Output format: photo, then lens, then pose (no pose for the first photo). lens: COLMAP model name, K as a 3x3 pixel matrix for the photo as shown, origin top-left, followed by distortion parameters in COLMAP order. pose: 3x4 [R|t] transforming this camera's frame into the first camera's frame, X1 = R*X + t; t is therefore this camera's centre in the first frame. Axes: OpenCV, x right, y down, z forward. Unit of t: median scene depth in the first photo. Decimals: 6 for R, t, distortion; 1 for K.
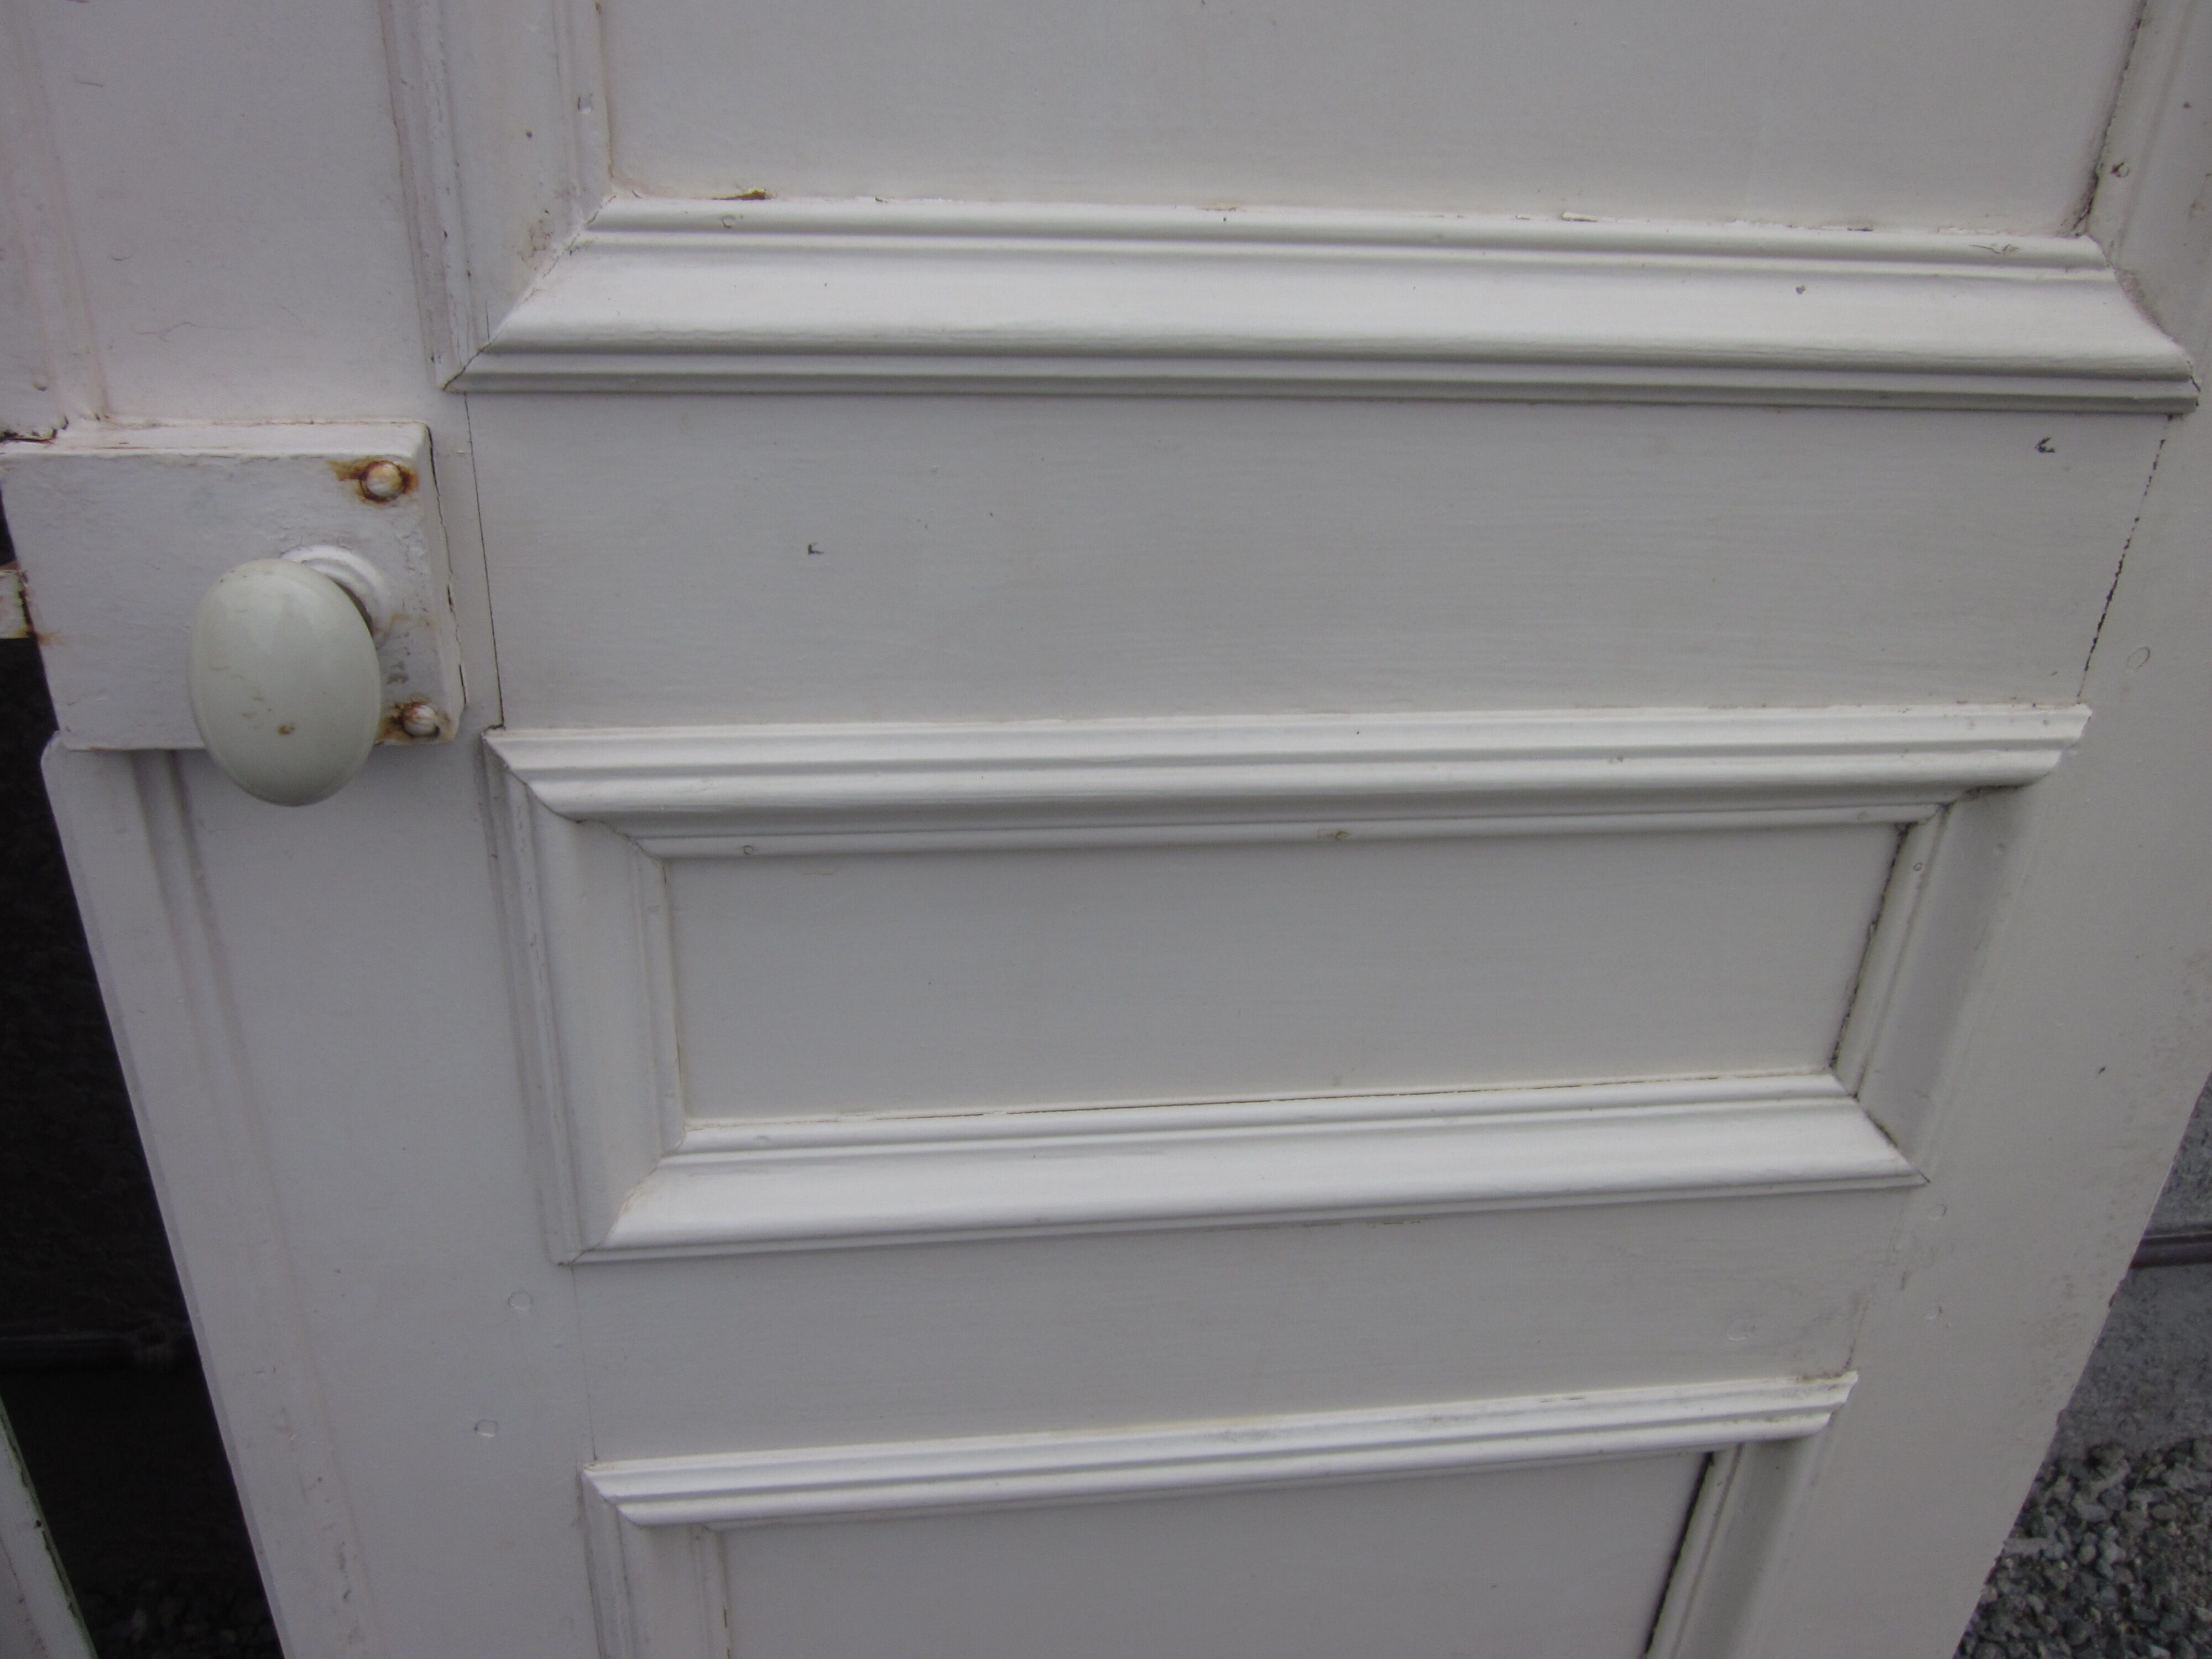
lens RADIAL K [[1811.3, 0, 1106.0], [0, 1811.3, 829.5], [0, 0, 1]] dist [-0.044689, 0.010956]
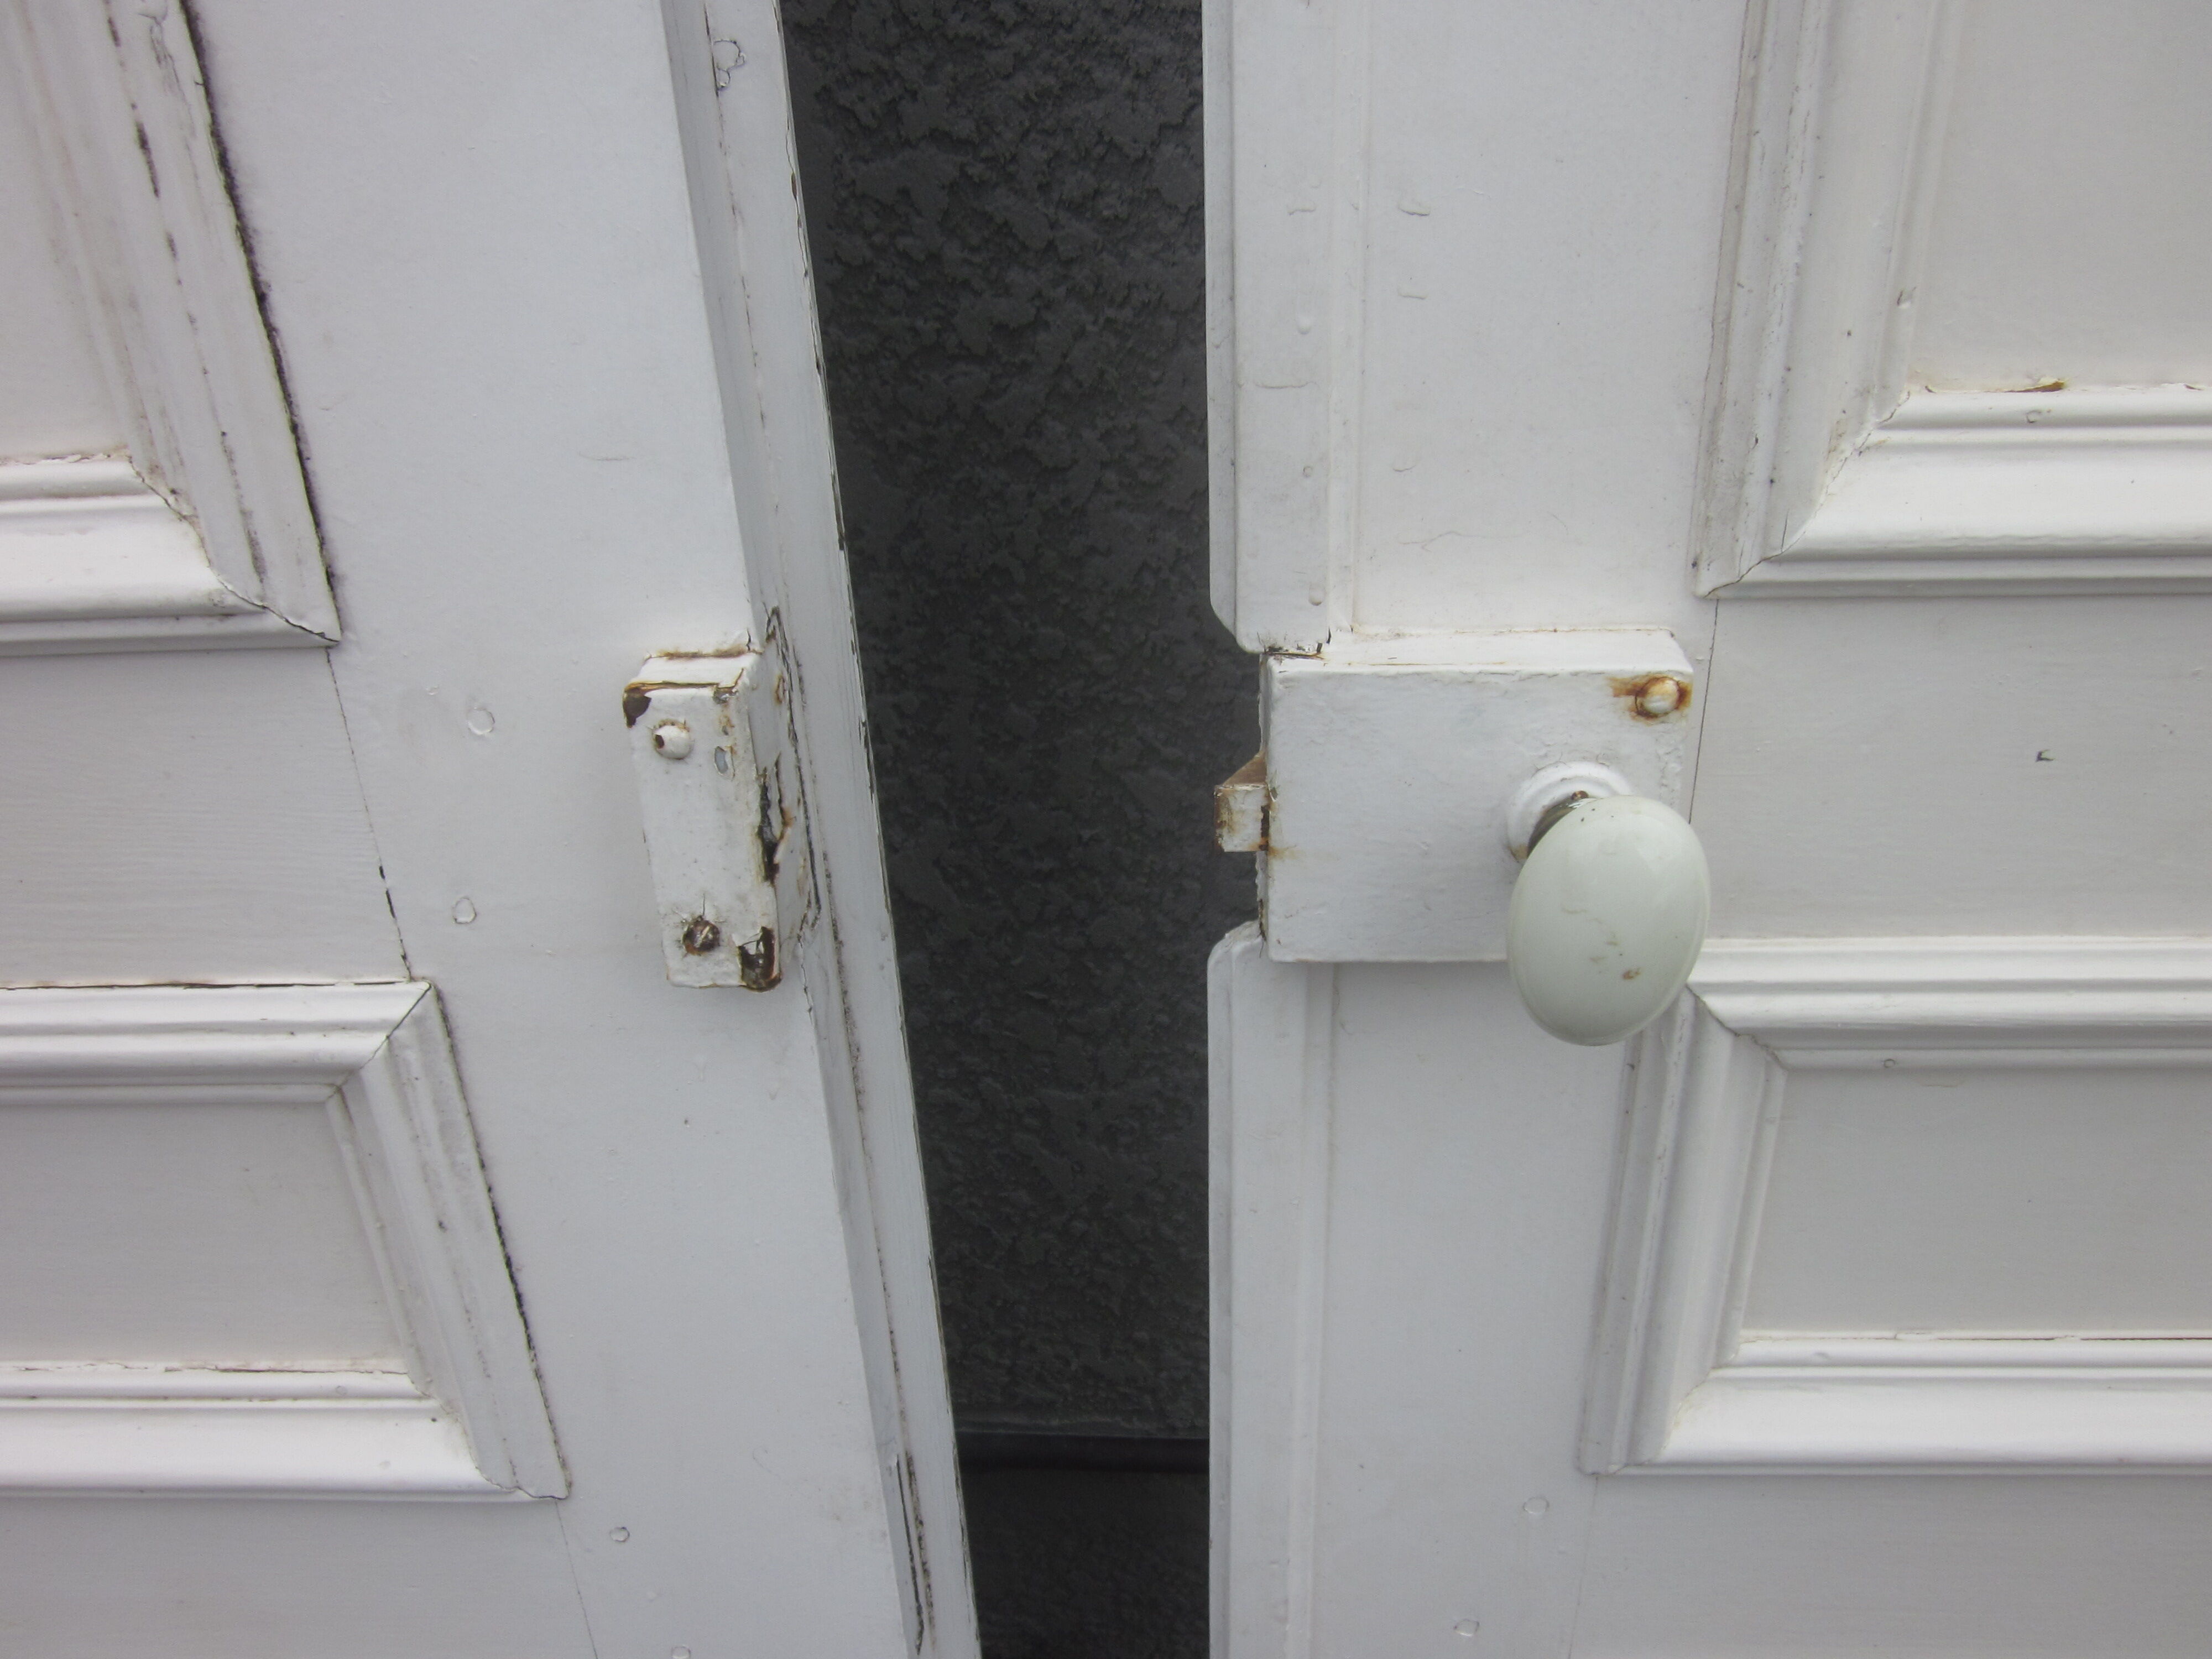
lens RADIAL K [[1811.3, 0, 1106.0], [0, 1811.3, 829.5], [0, 0, 1]] dist [-0.044689, 0.010956]
pose [[0.979229, 0.015473, -0.202168, -0.489304], [-0.020821, 0.999487, -0.024352, -0.093925], [0.201688, 0.028056, 0.979048, 0.010887]]
